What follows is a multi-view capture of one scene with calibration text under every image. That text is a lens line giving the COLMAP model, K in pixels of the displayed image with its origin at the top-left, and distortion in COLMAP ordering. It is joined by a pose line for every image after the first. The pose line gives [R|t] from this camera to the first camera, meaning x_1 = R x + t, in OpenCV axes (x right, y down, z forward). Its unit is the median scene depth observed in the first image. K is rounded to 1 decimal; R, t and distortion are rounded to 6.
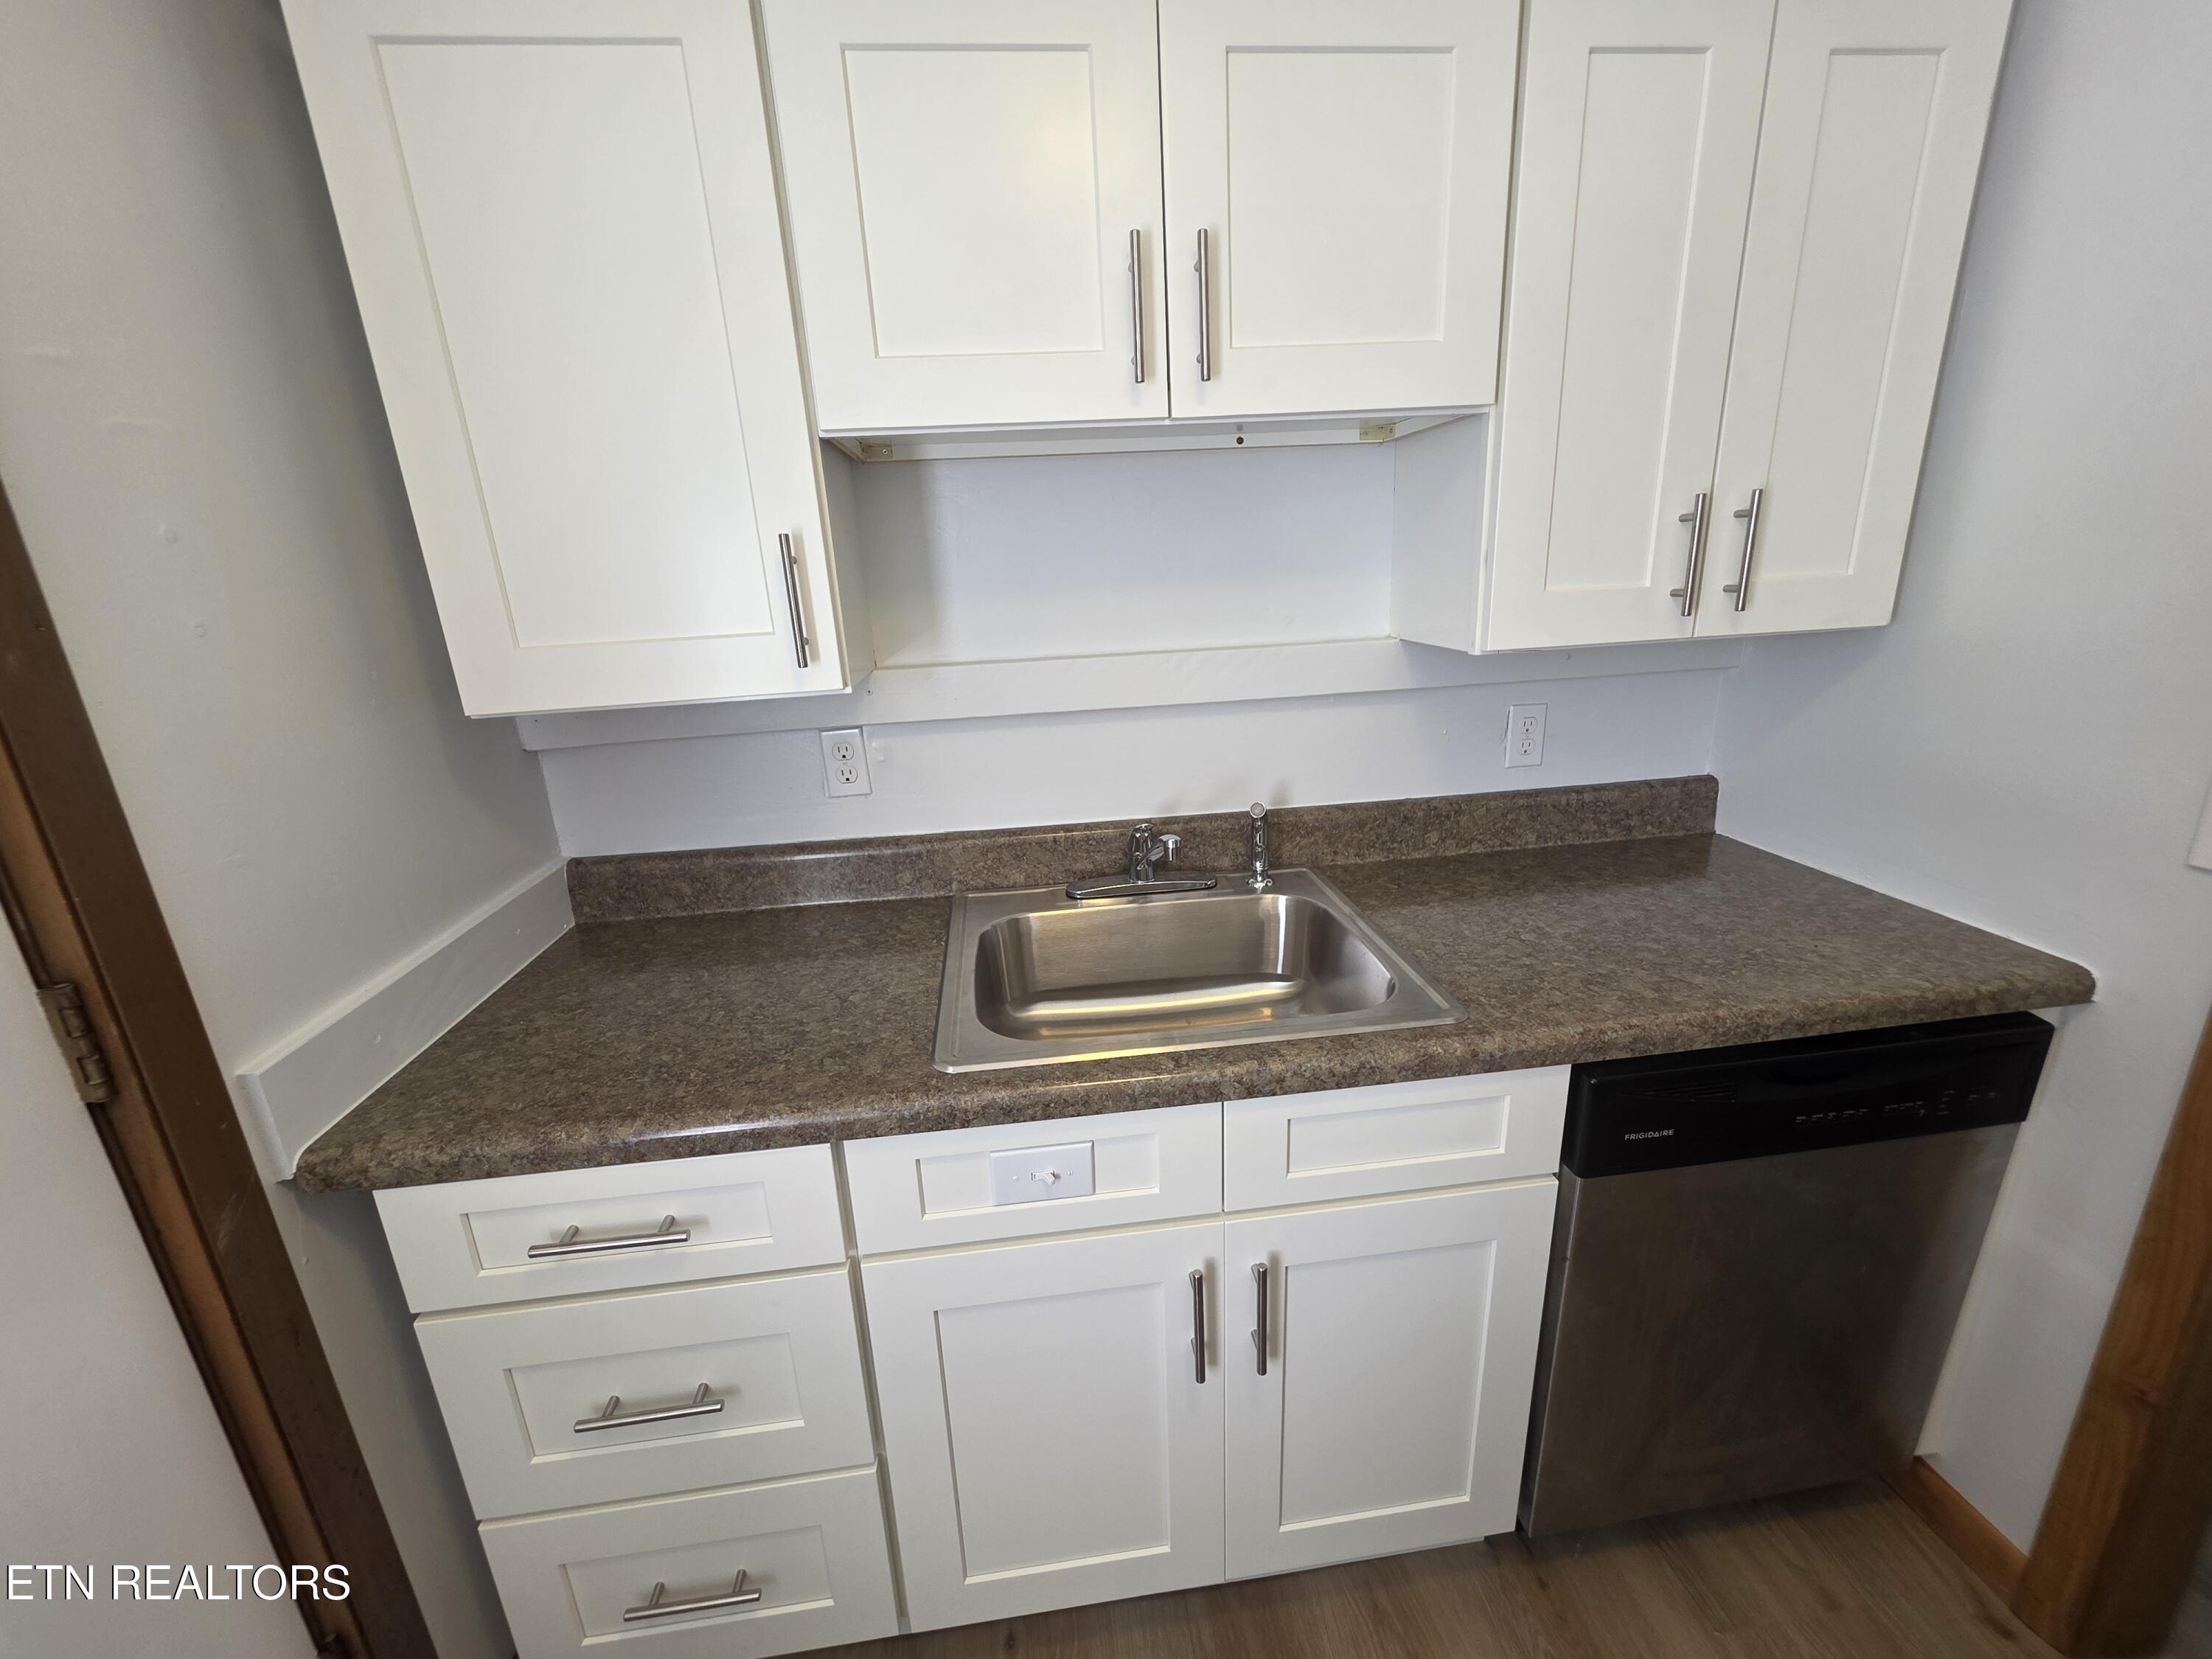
lens RADIAL K [[889.2, 0, 1103.6], [0, 889.2, 821.9], [0, 0, 1]] dist [-0.000381, 0.000656]
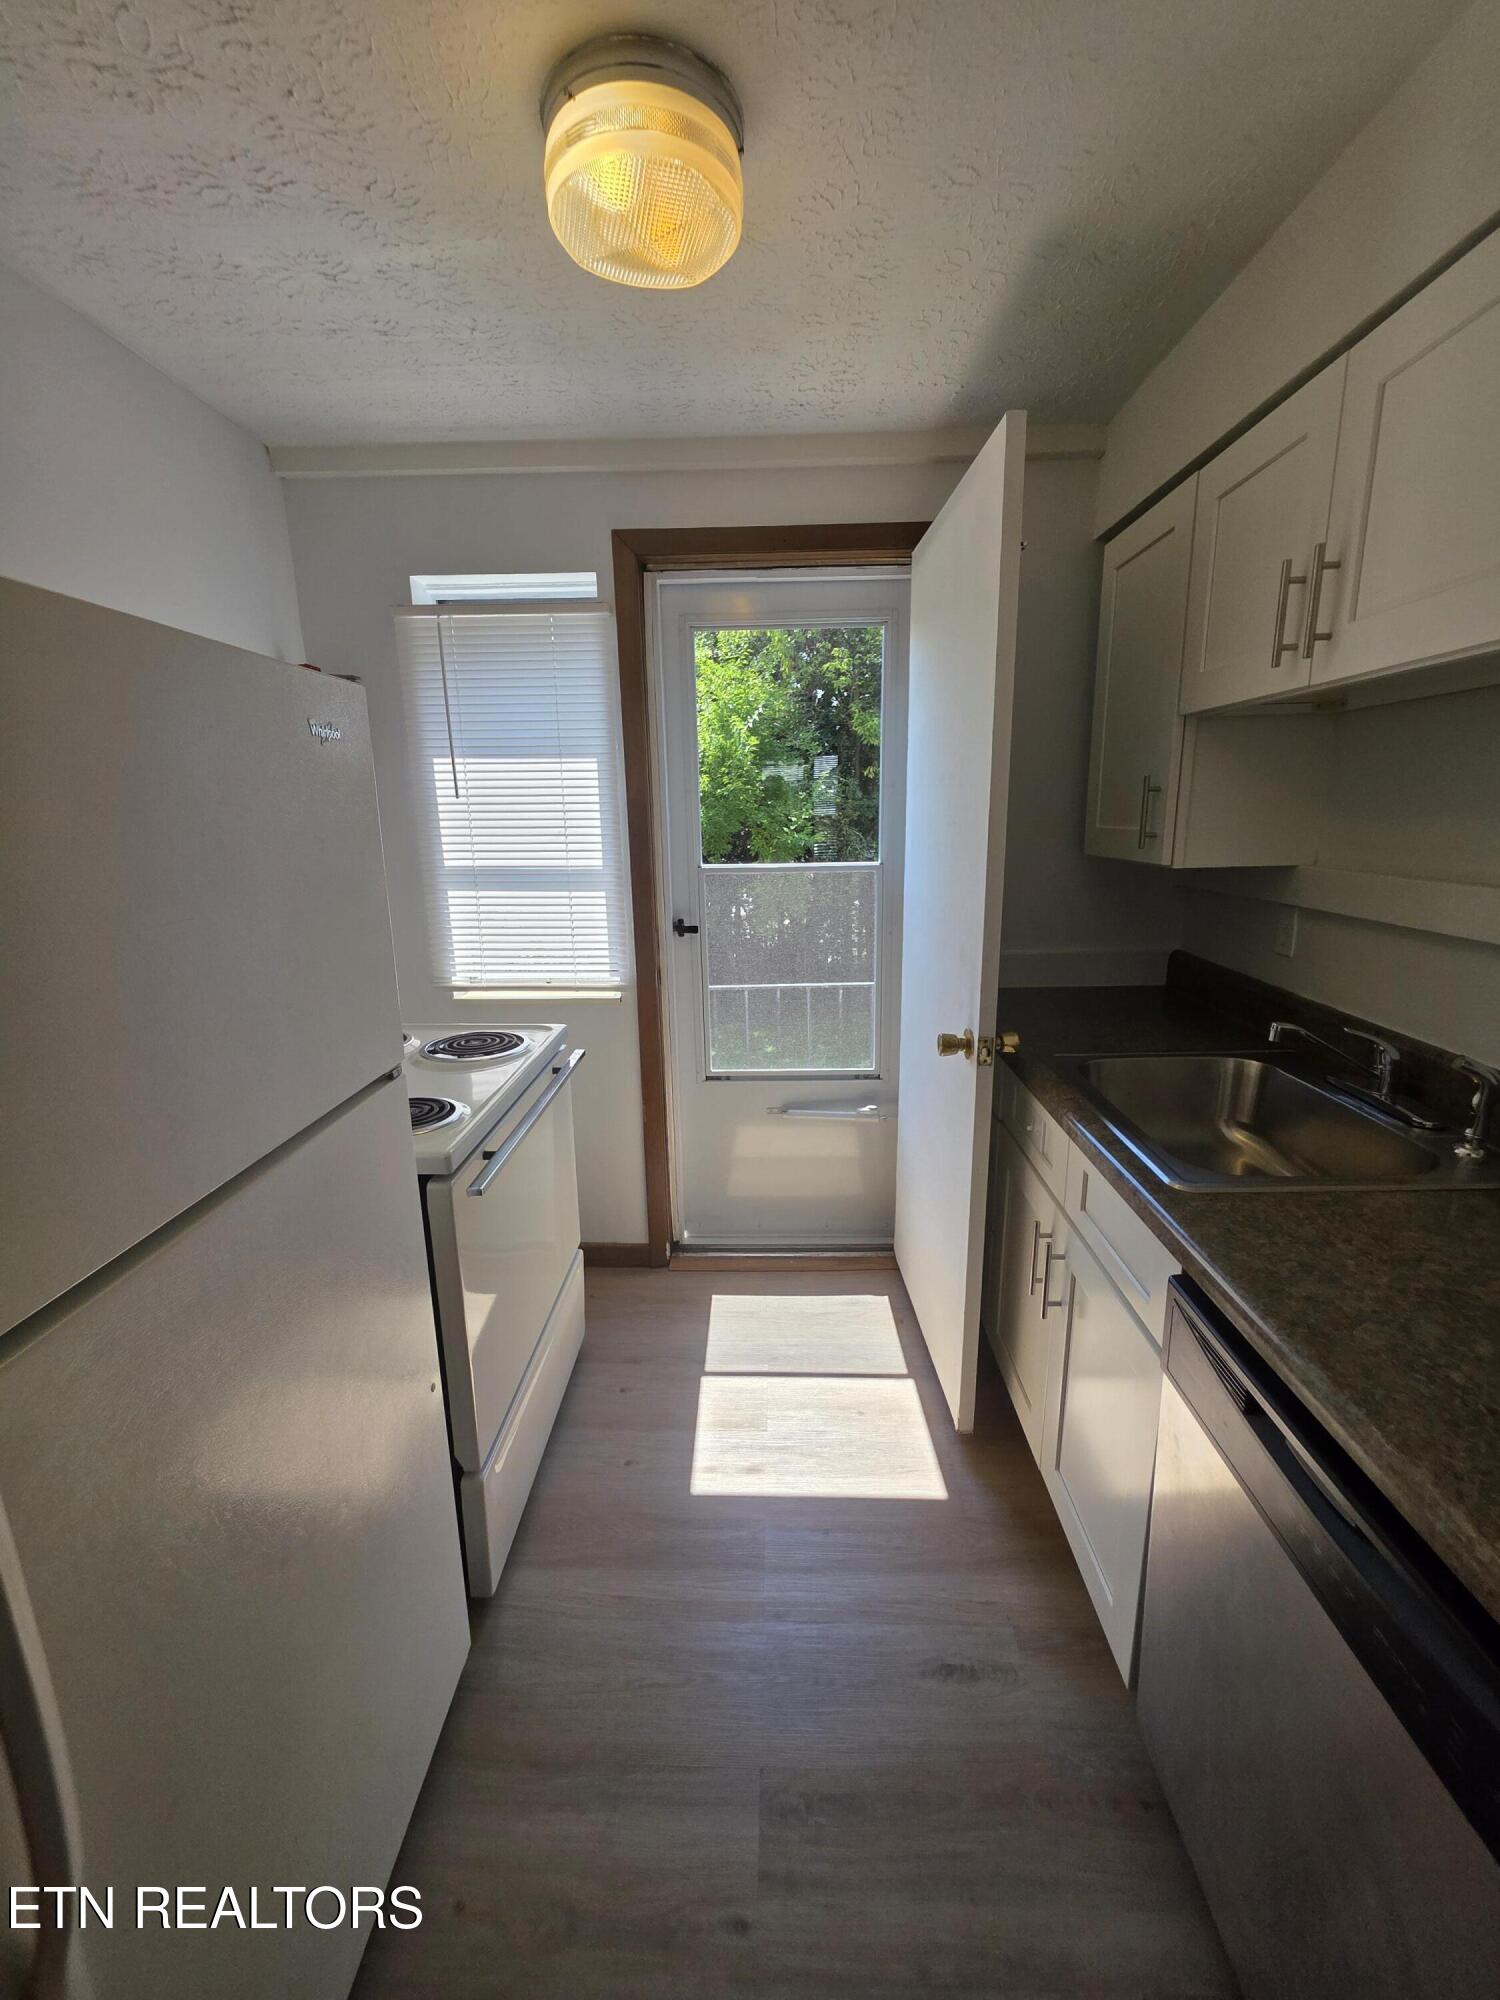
lens RADIAL K [[804.0, 0, 750.0], [0, 804.0, 1000.0], [0, 0, 1]] dist [-0.000381, 0.000656]
pose [[-0.142388, 0.282801, -0.948551, 1.297220], [-0.252324, 0.916284, 0.311057, -0.183770], [0.957109, 0.283633, -0.059111, 0.393477]]
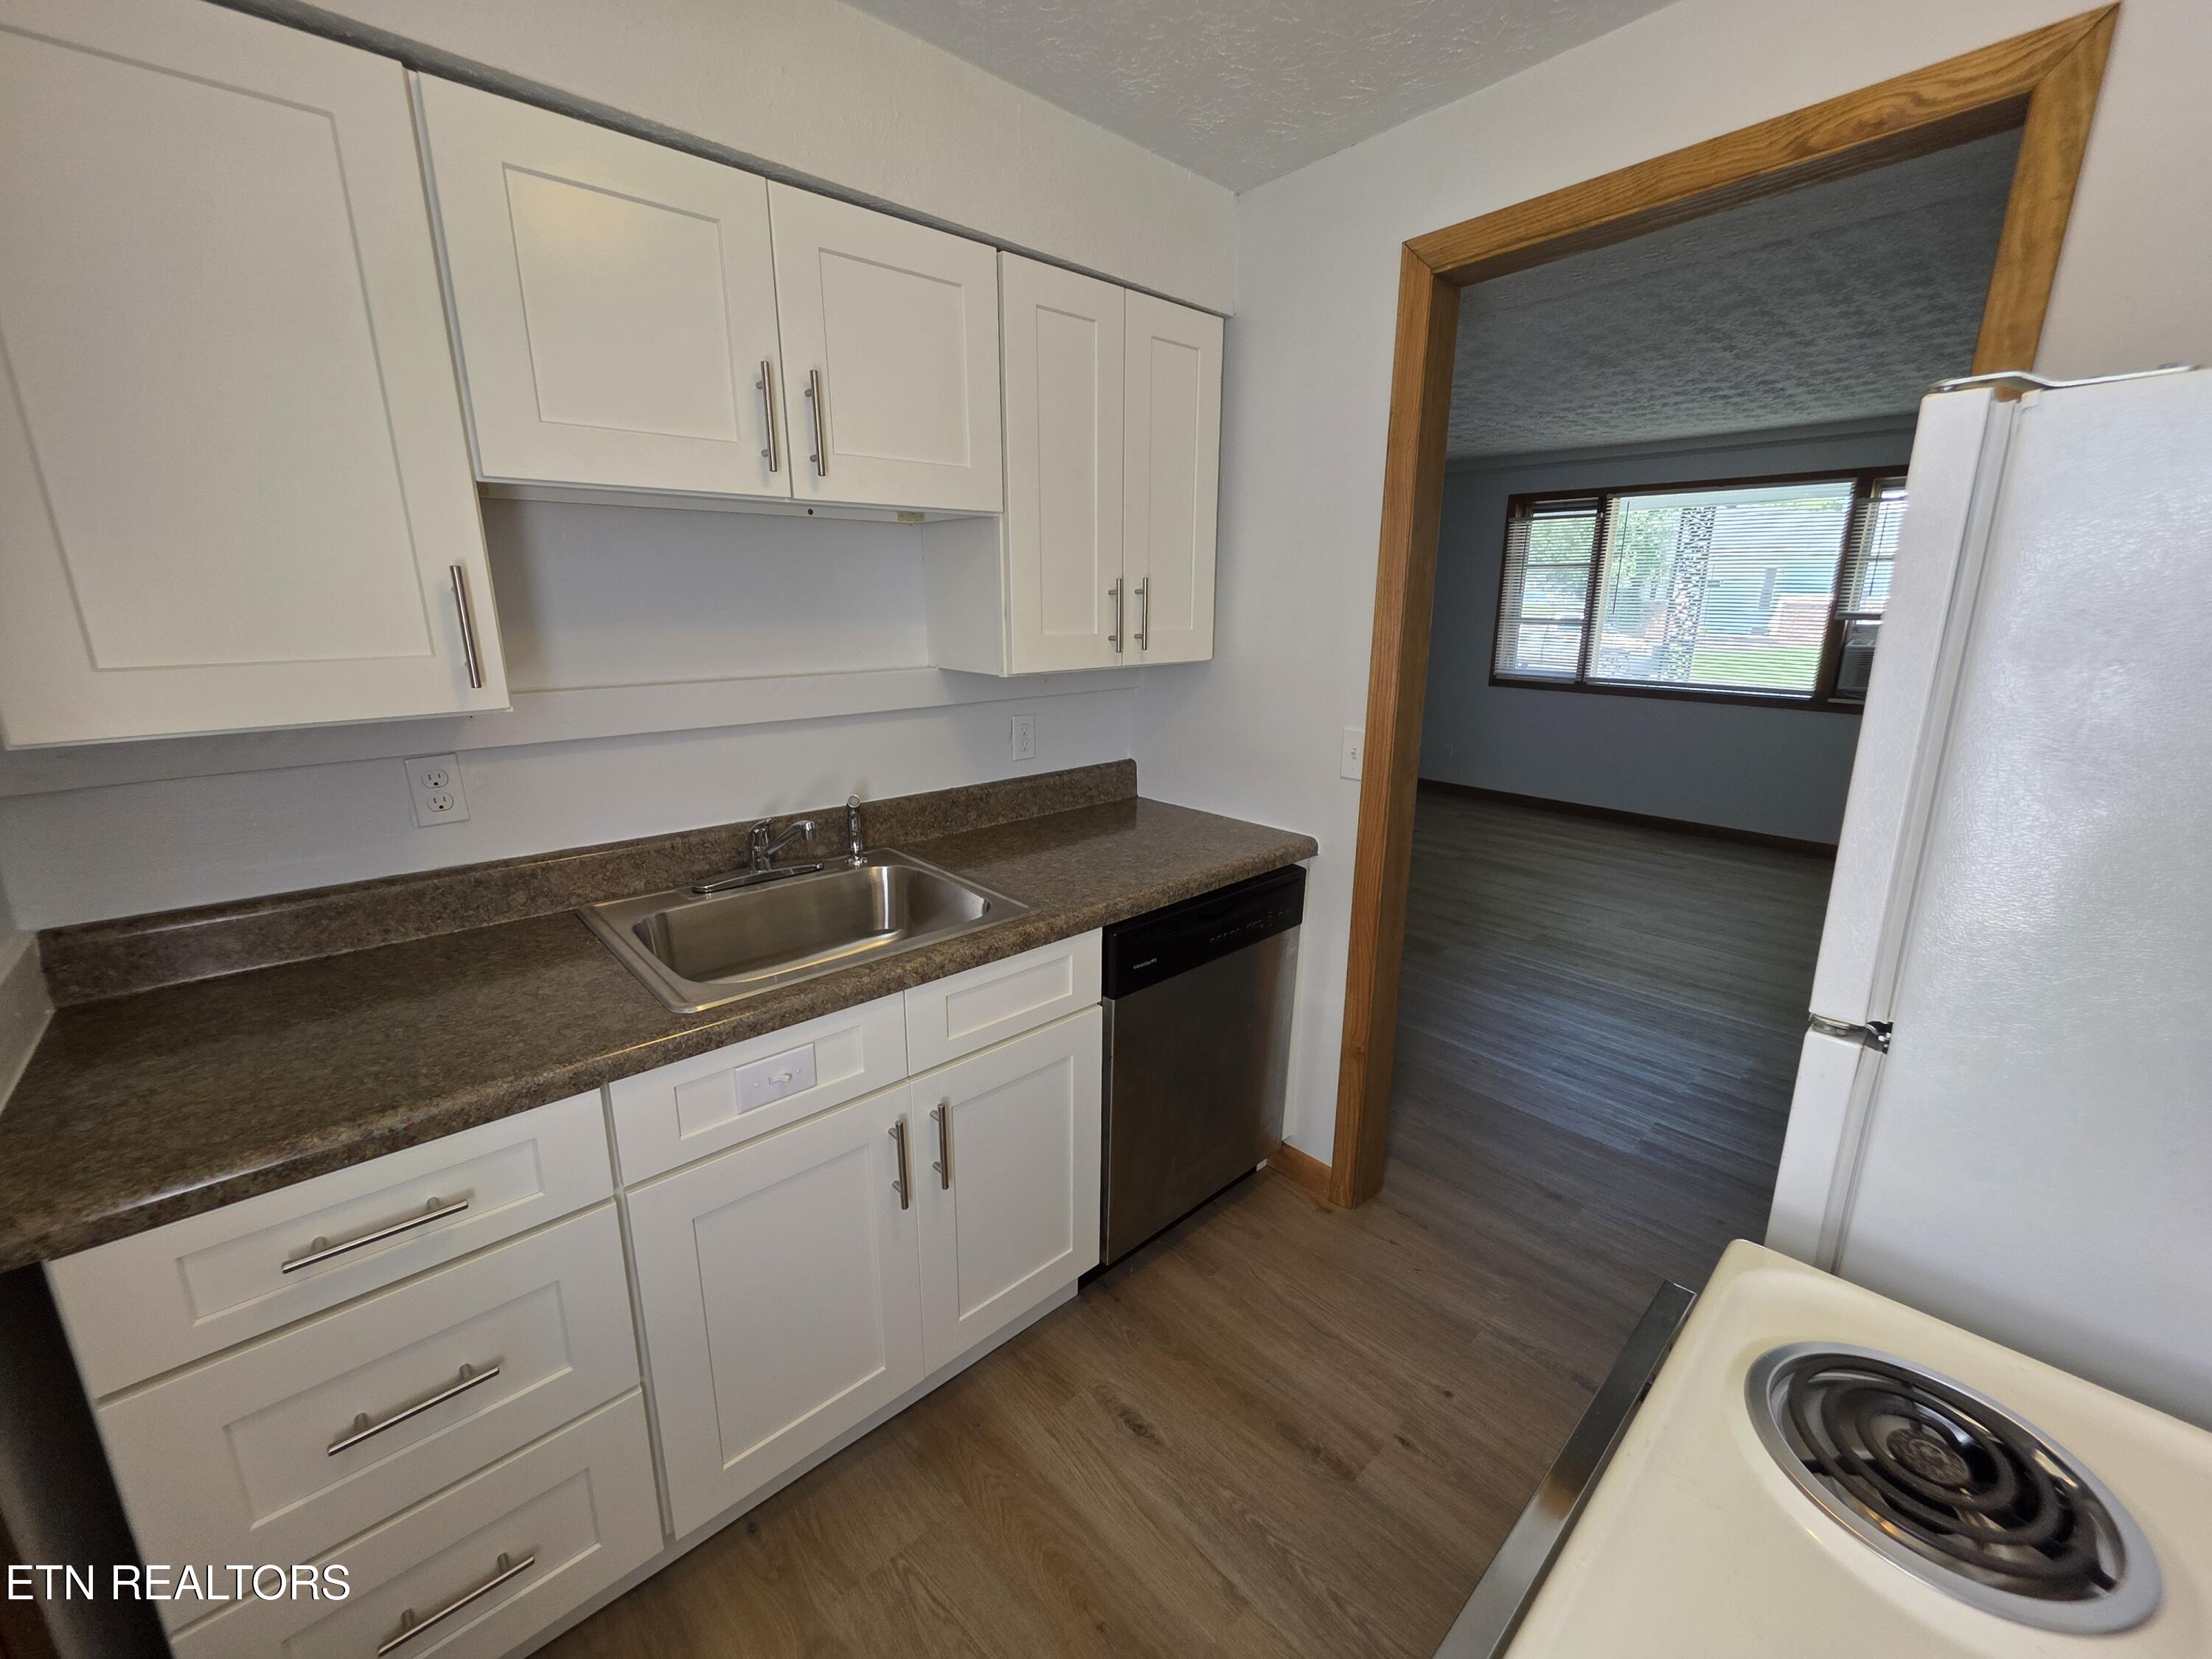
lens RADIAL K [[889.2, 0, 1103.6], [0, 889.2, 821.9], [0, 0, 1]] dist [-0.000381, 0.000656]
pose [[0.814577, -0.095810, 0.572088, -0.321655], [0.122039, 0.992497, -0.007550, 0.083126], [-0.567072, 0.075967, 0.820157, -0.286964]]
